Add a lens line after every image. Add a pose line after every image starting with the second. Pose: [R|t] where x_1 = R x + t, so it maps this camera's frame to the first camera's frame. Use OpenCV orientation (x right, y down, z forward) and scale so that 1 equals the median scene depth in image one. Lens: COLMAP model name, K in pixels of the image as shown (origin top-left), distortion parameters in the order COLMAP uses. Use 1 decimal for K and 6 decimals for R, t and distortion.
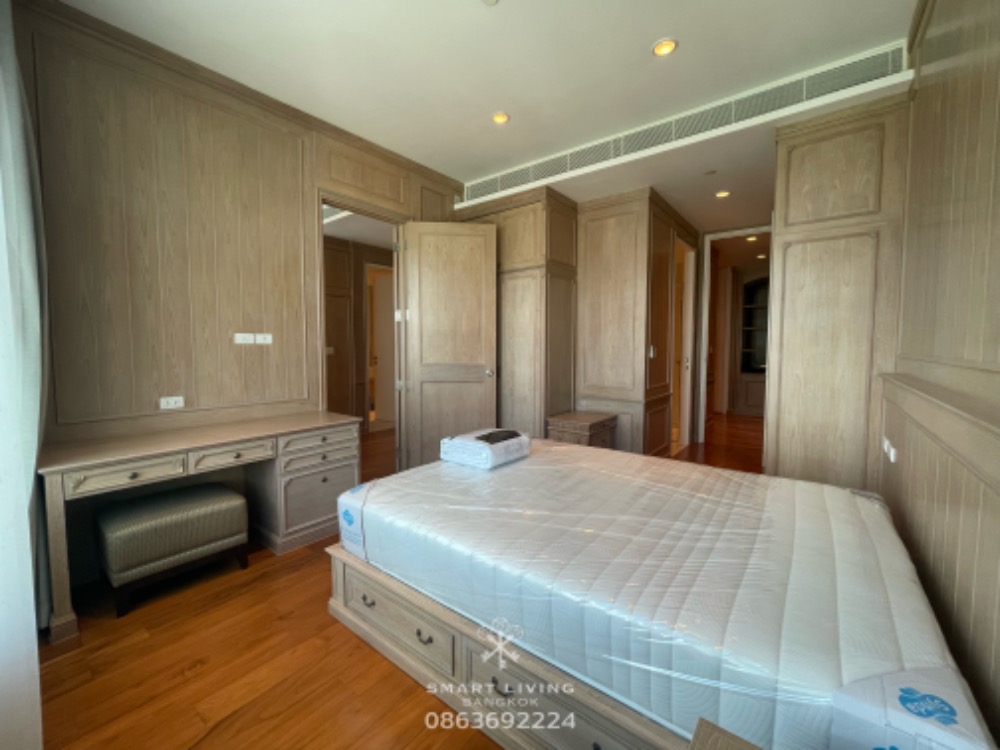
lens RADIAL K [[405.8, 0, 500.0], [0, 405.8, 375.0], [0, 0, 1]] dist [-0.003094, -0.000107]
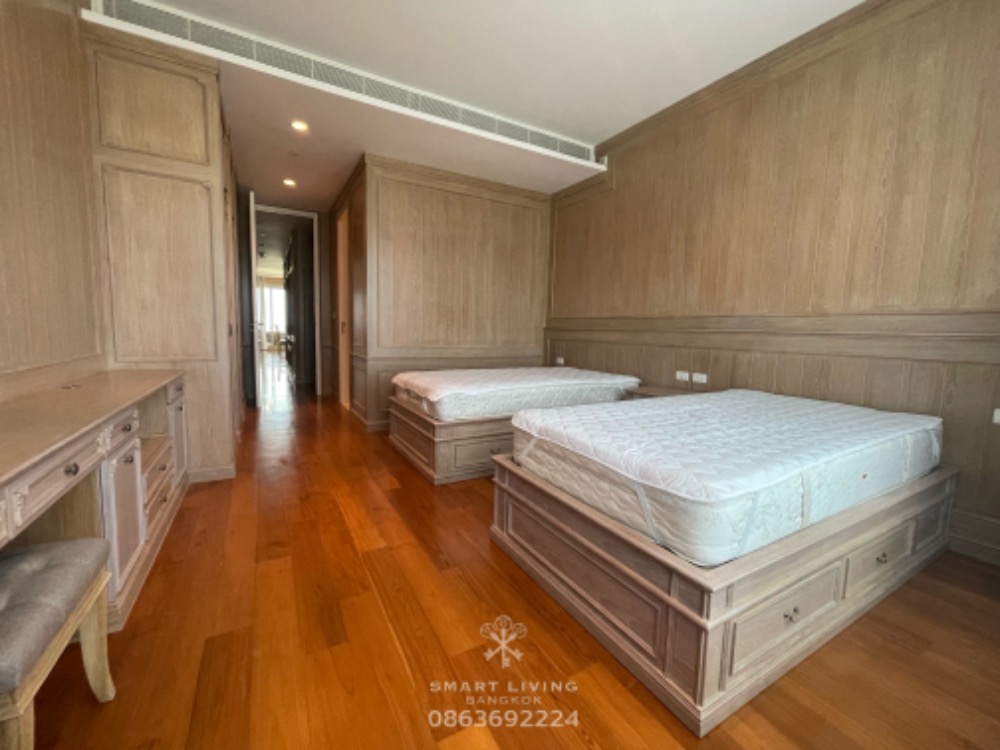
lens RADIAL K [[405.8, 0, 500.0], [0, 405.8, 375.0], [0, 0, 1]] dist [-0.003094, -0.000107]
pose [[0.378204, -0.110359, 0.919121, -0.785265], [0.020282, 0.993618, 0.110958, 0.056453], [-0.925500, -0.023324, 0.378029, 0.407184]]
